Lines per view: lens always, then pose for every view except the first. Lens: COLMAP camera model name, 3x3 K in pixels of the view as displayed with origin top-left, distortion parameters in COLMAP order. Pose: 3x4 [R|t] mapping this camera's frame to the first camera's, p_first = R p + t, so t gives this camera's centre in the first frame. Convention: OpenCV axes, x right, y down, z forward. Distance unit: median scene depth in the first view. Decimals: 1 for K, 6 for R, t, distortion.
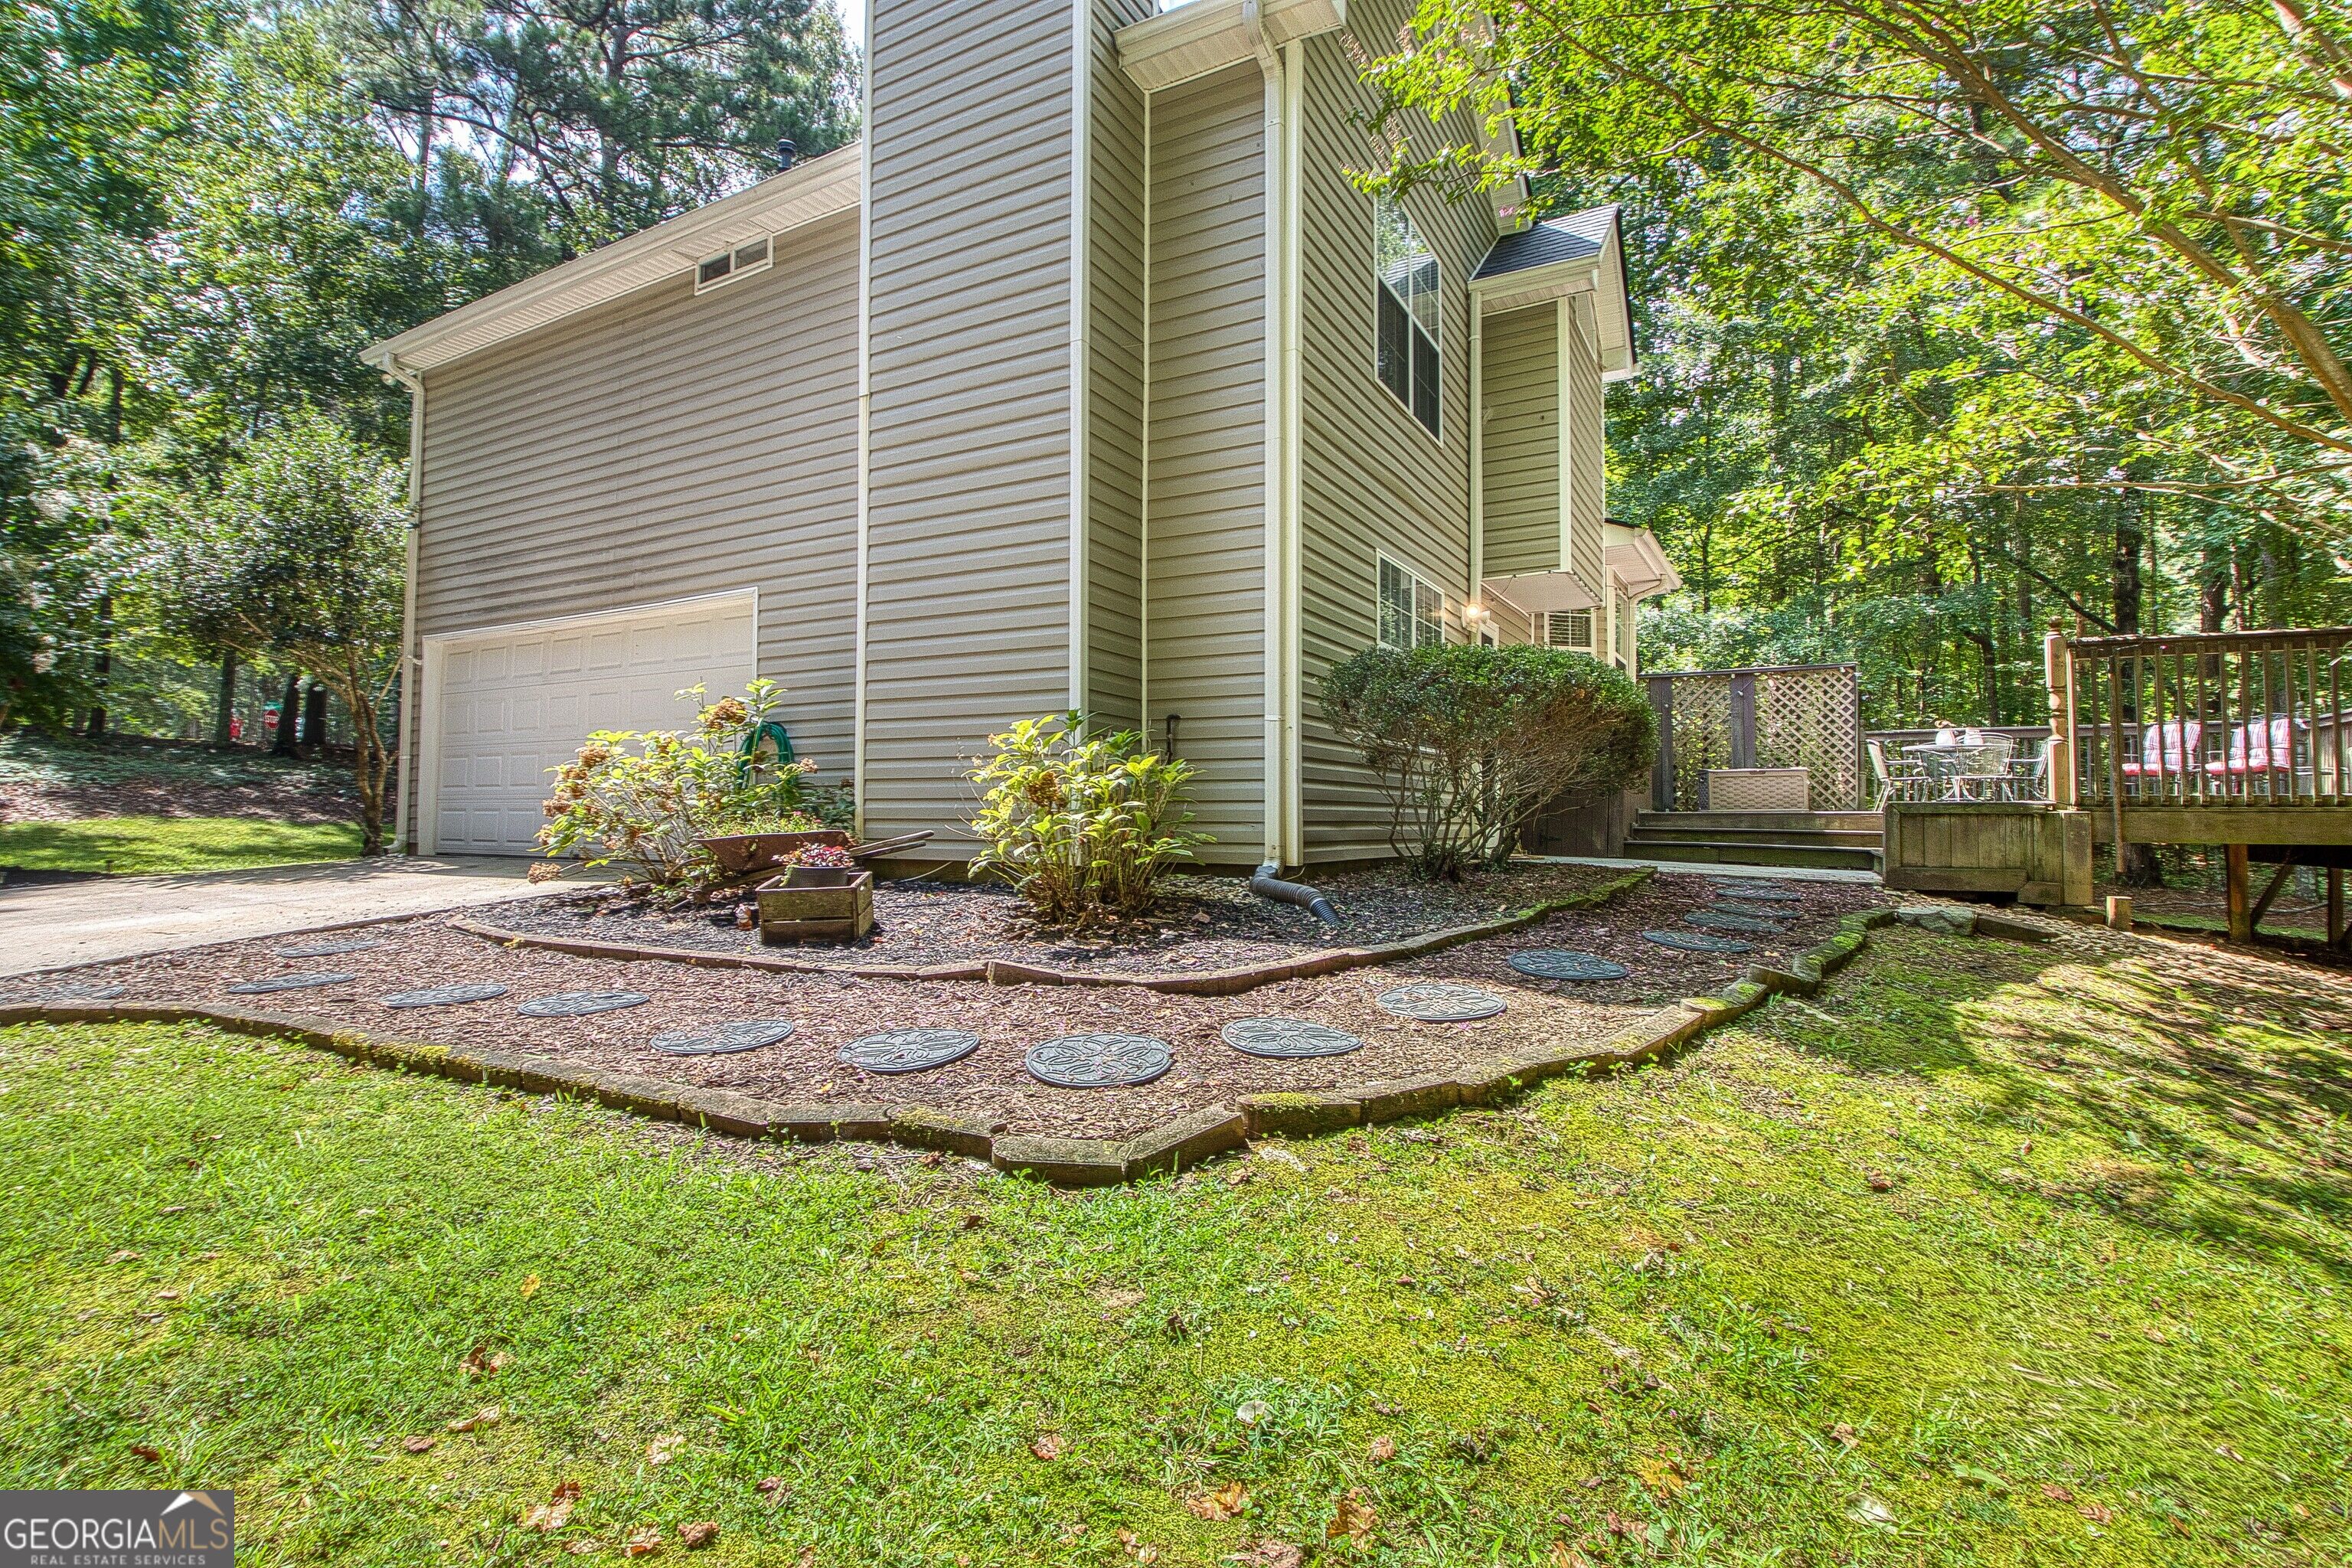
lens RADIAL K [[1102.5, 0, 1172.7], [0, 1102.5, 776.0], [0, 0, 1]] dist [-0.017439, -0.000077]
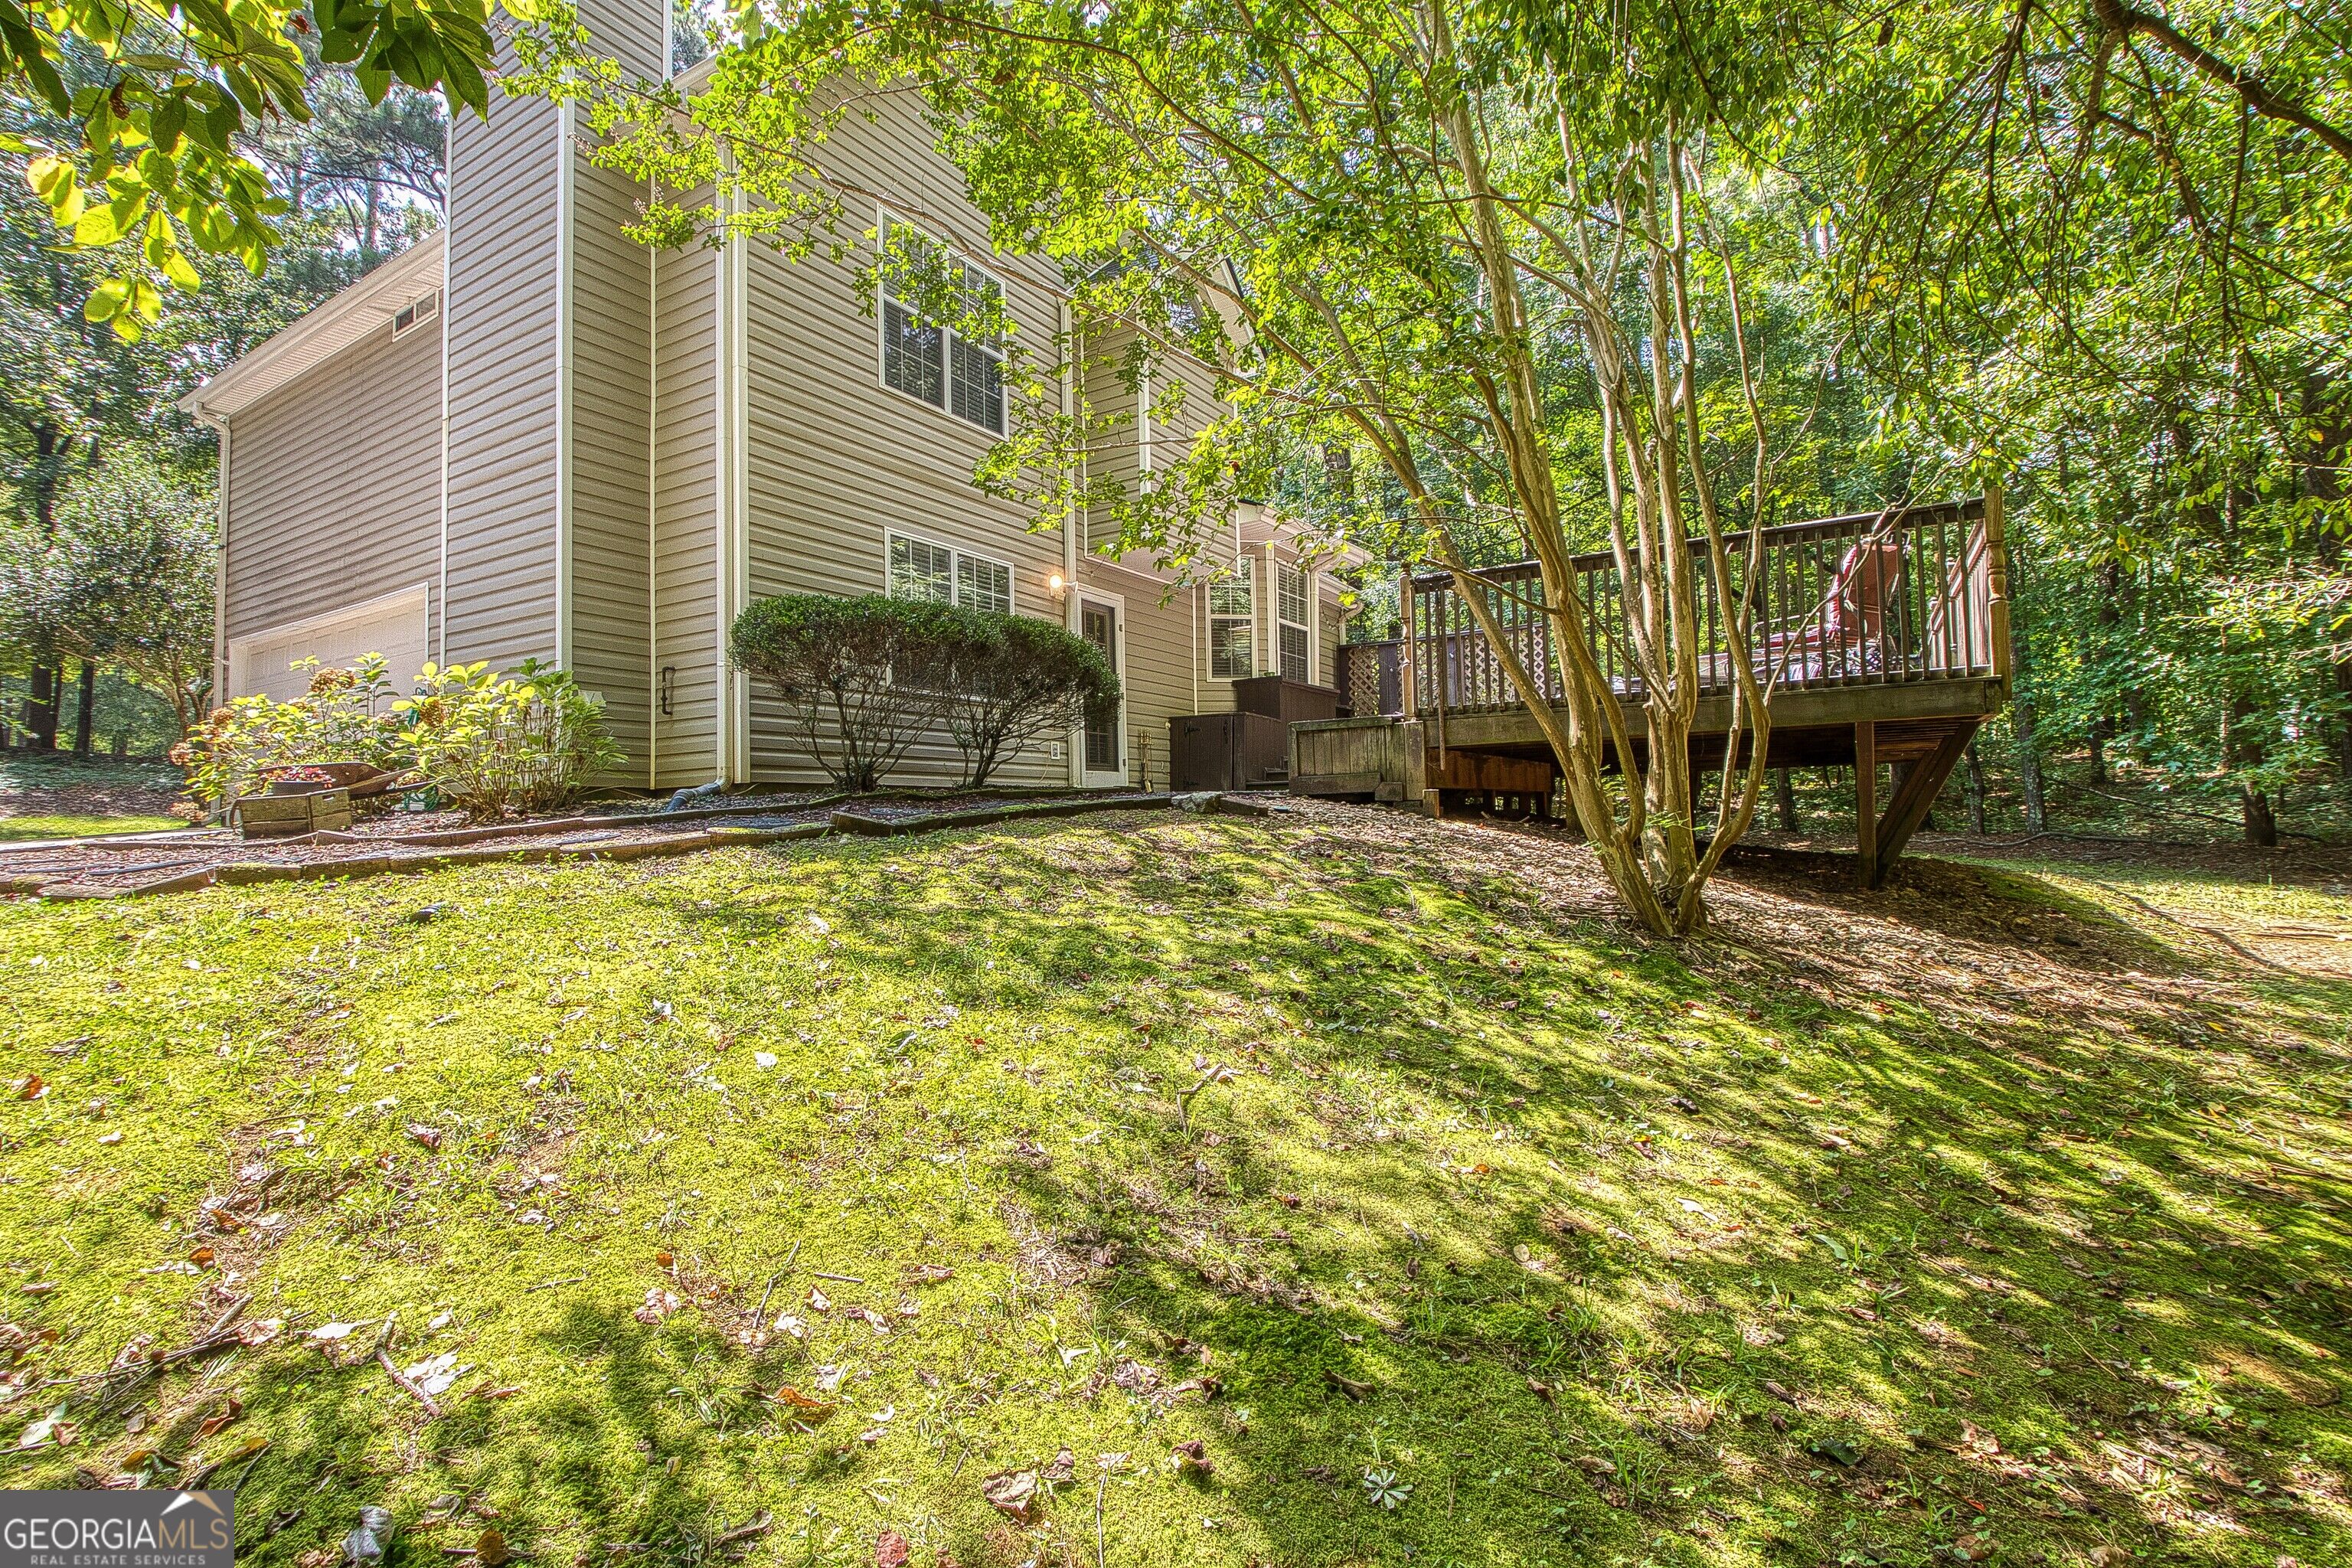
lens RADIAL K [[1102.5, 0, 1173.5], [0, 1102.5, 776.6], [0, 0, 1]] dist [-0.017439, -0.000077]
pose [[0.998421, -0.029461, -0.047836, 0.460281], [0.029115, 0.999545, -0.007916, 0.069187], [0.048047, 0.006511, 0.998824, -0.143022]]
